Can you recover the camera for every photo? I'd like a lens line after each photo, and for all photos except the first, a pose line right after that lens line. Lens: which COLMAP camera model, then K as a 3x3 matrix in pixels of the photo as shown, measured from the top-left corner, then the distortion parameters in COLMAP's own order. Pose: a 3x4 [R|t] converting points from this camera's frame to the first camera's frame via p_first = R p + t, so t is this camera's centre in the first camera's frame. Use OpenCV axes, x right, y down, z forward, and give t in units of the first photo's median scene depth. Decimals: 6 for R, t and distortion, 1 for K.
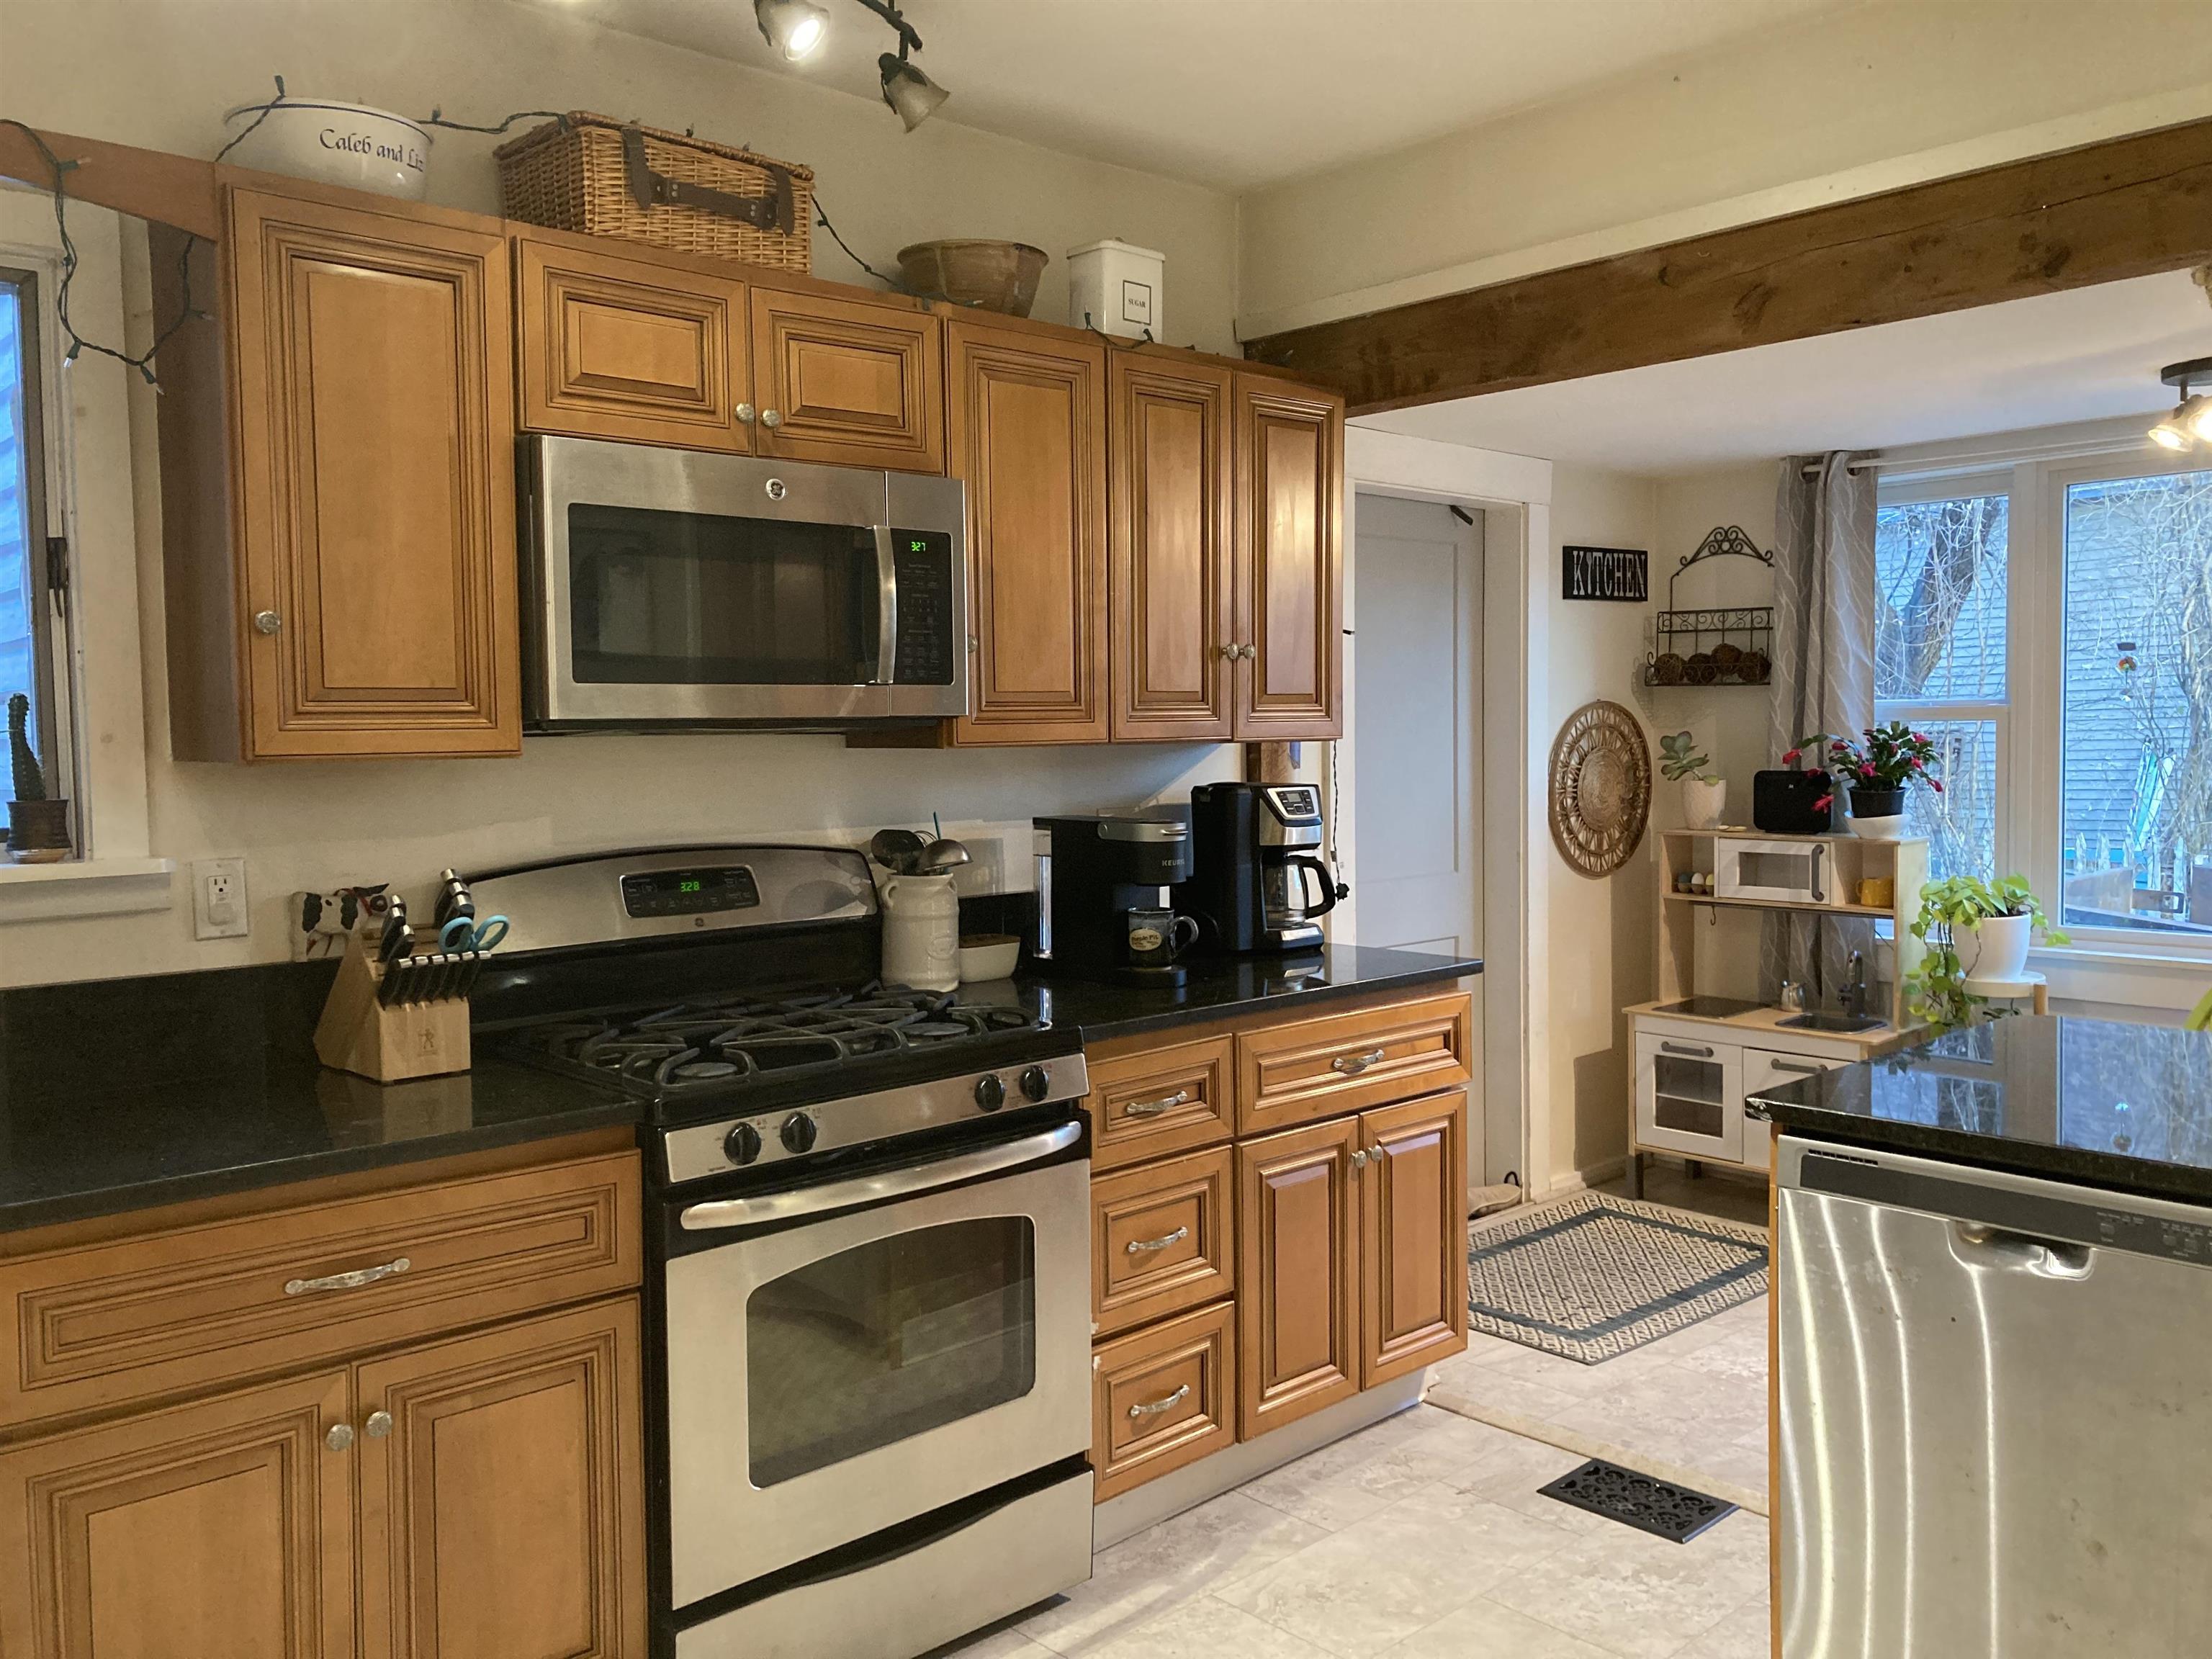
lens RADIAL K [[1826.9, 0, 1084.2], [0, 1826.9, 802.0], [0, 0, 1]] dist [0.047114, -0.034144]
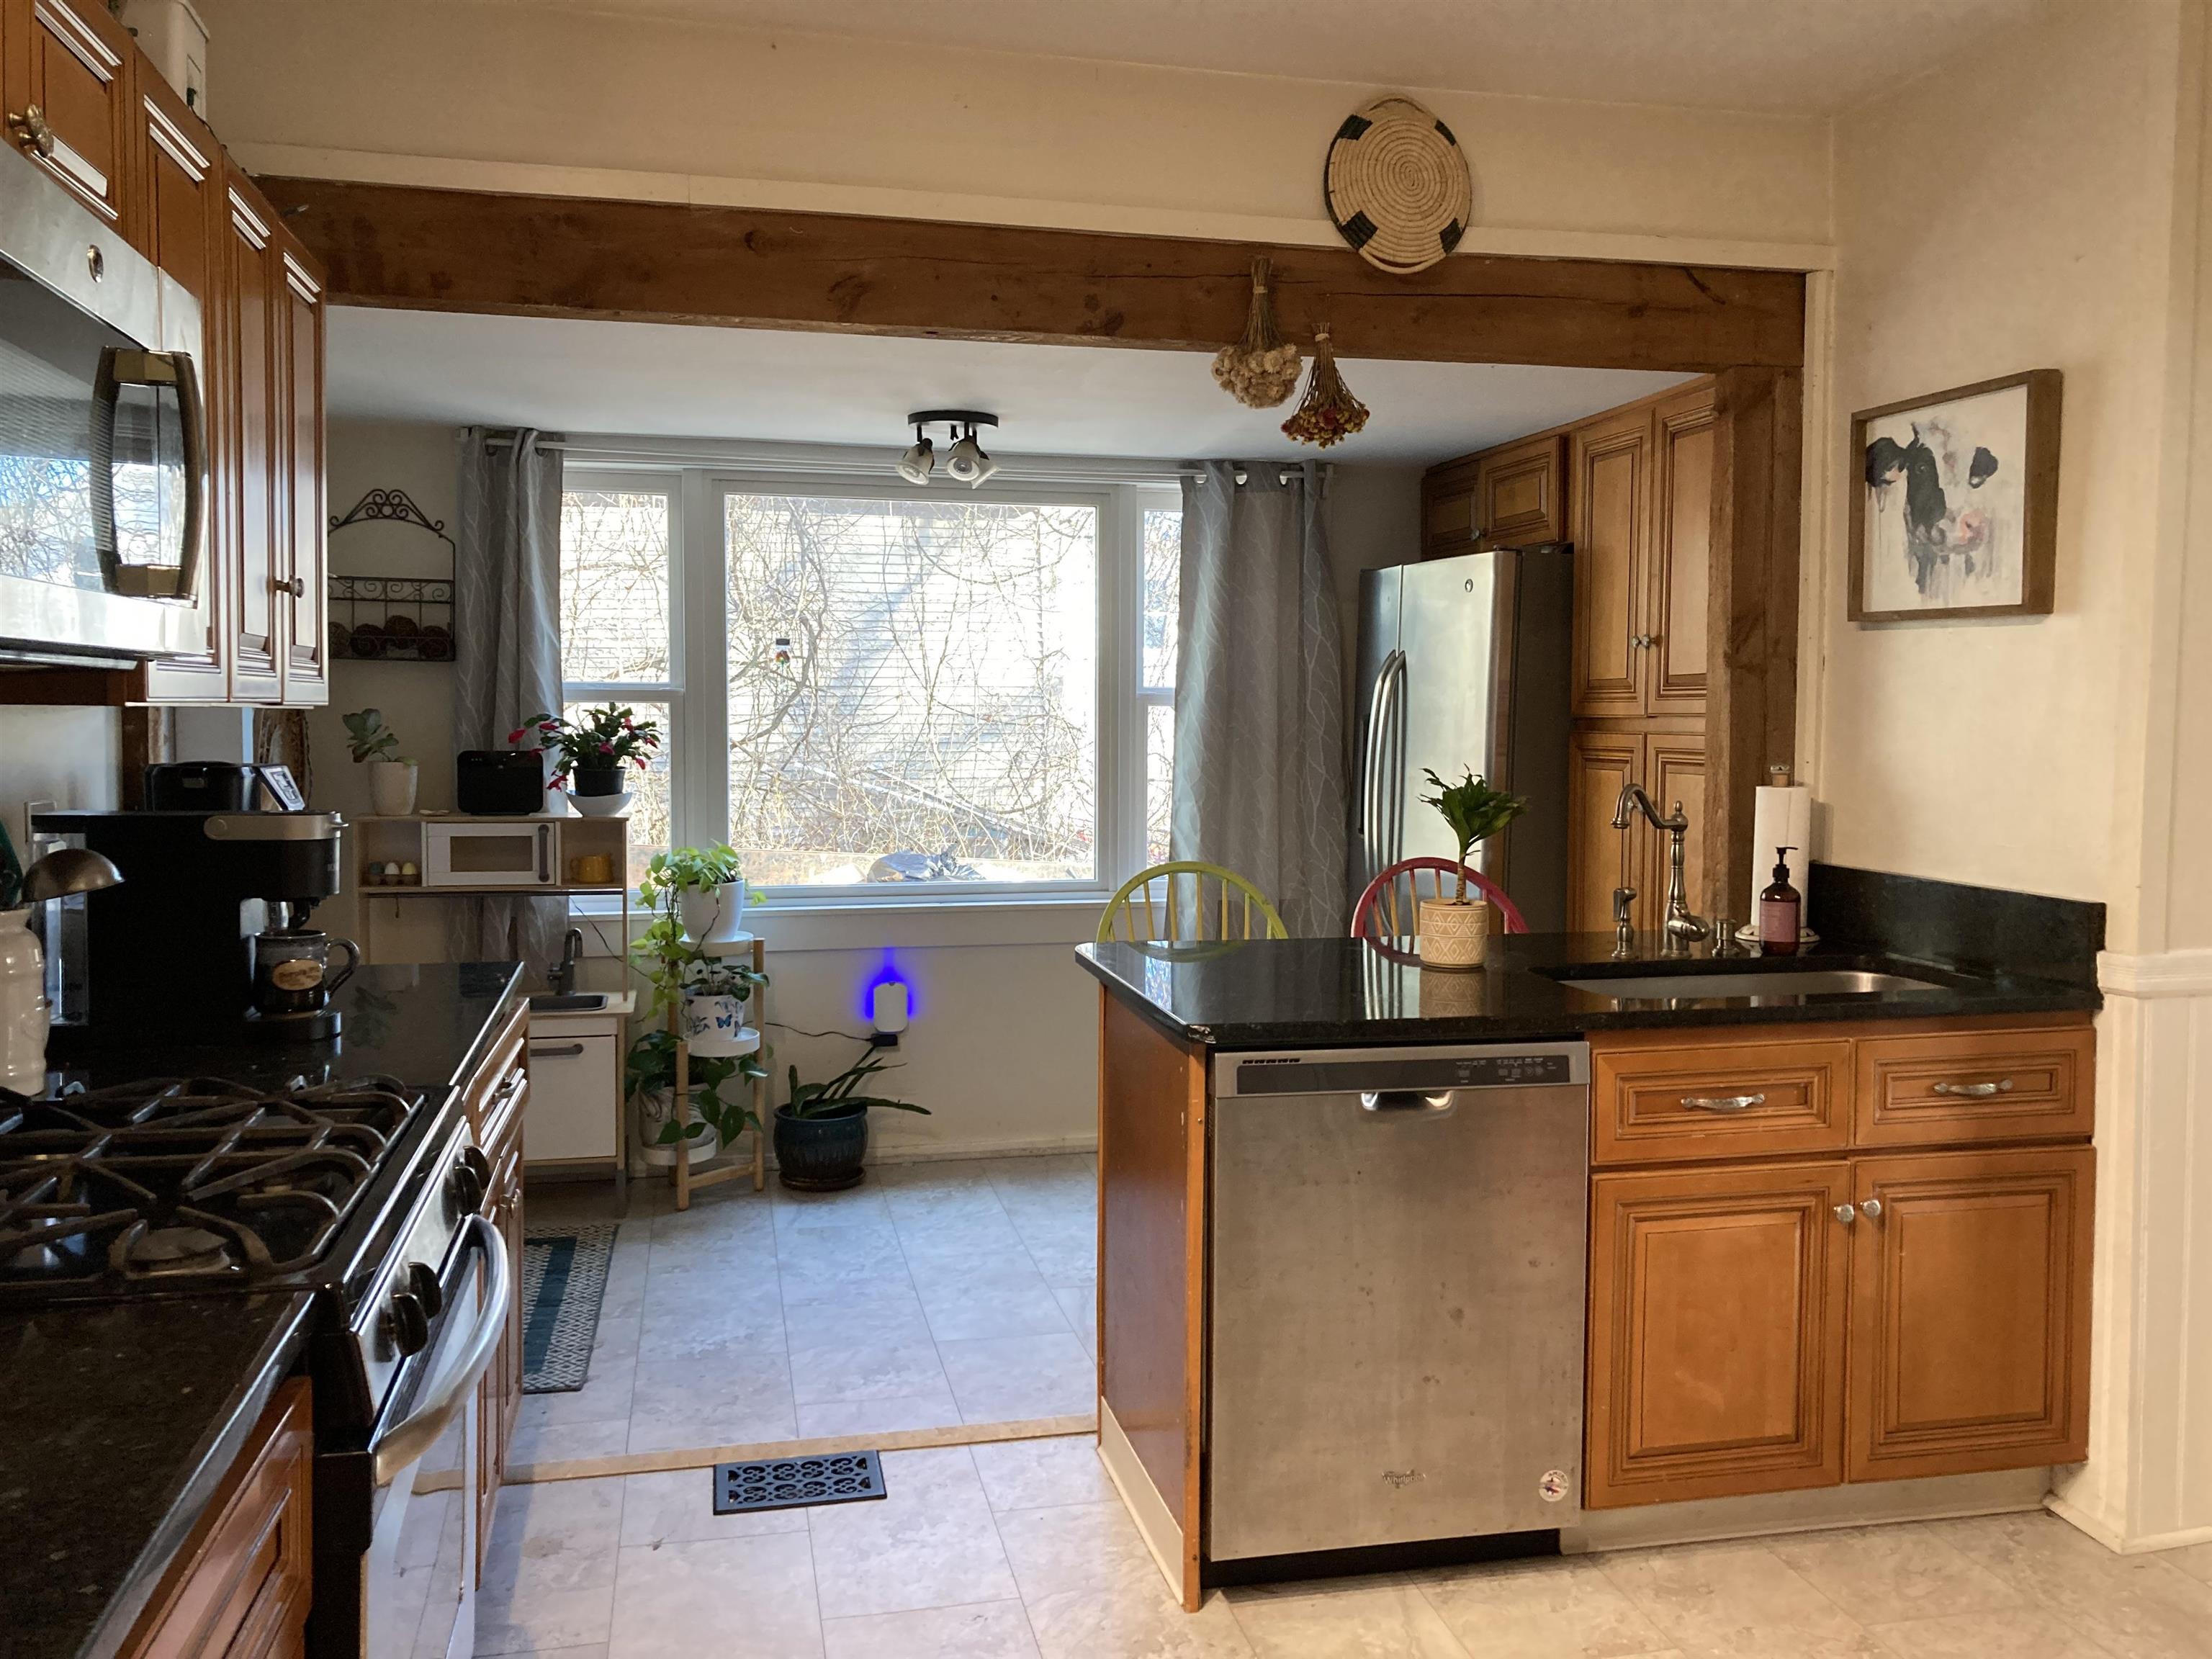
lens RADIAL K [[1826.9, 0, 1143.5], [0, 1826.9, 789.3], [0, 0, 1]] dist [0.047114, -0.034144]
pose [[0.483704, -0.022722, 0.874936, -0.304077], [0.025925, 0.999596, 0.011627, 0.000912], [-0.874847, 0.017059, 0.484098, 0.232937]]
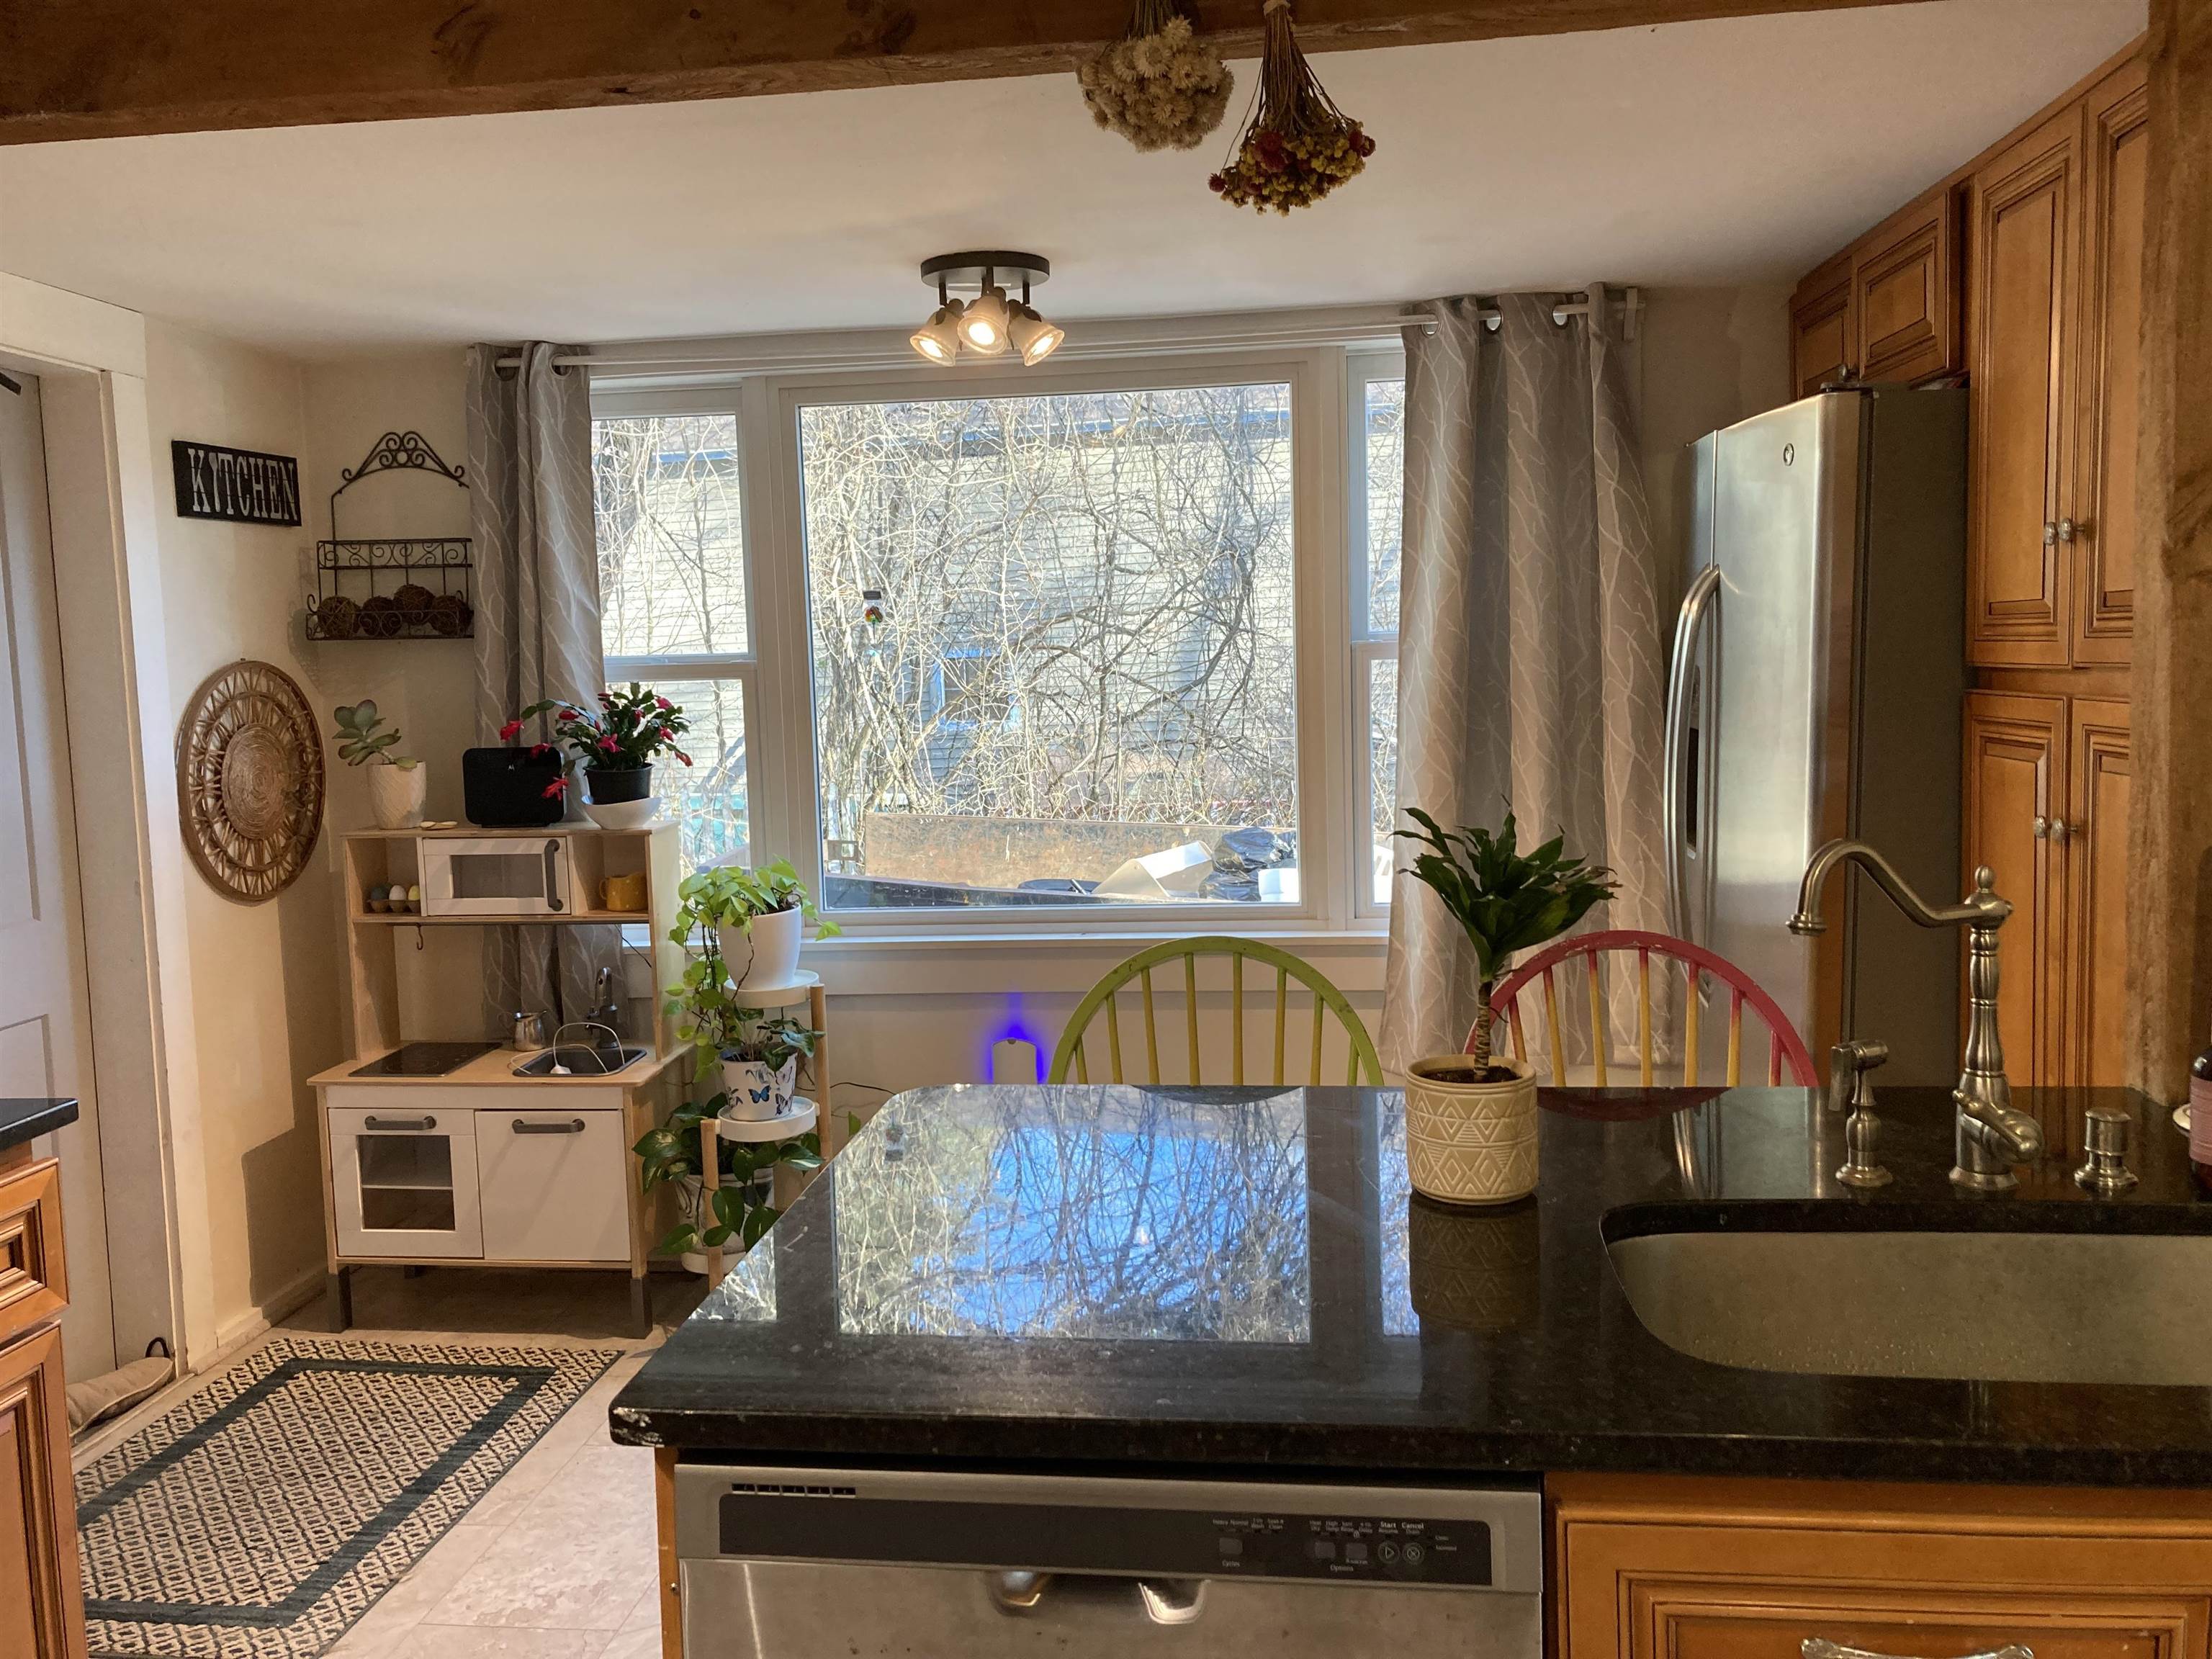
lens RADIAL K [[1826.9, 0, 1094.7], [0, 1826.9, 811.4], [0, 0, 1]] dist [0.047114, -0.034144]
pose [[0.757736, -0.068844, 0.648919, 0.062816], [0.048956, 0.997614, 0.048672, -0.015809], [-0.650722, -0.005111, 0.759299, 0.242450]]
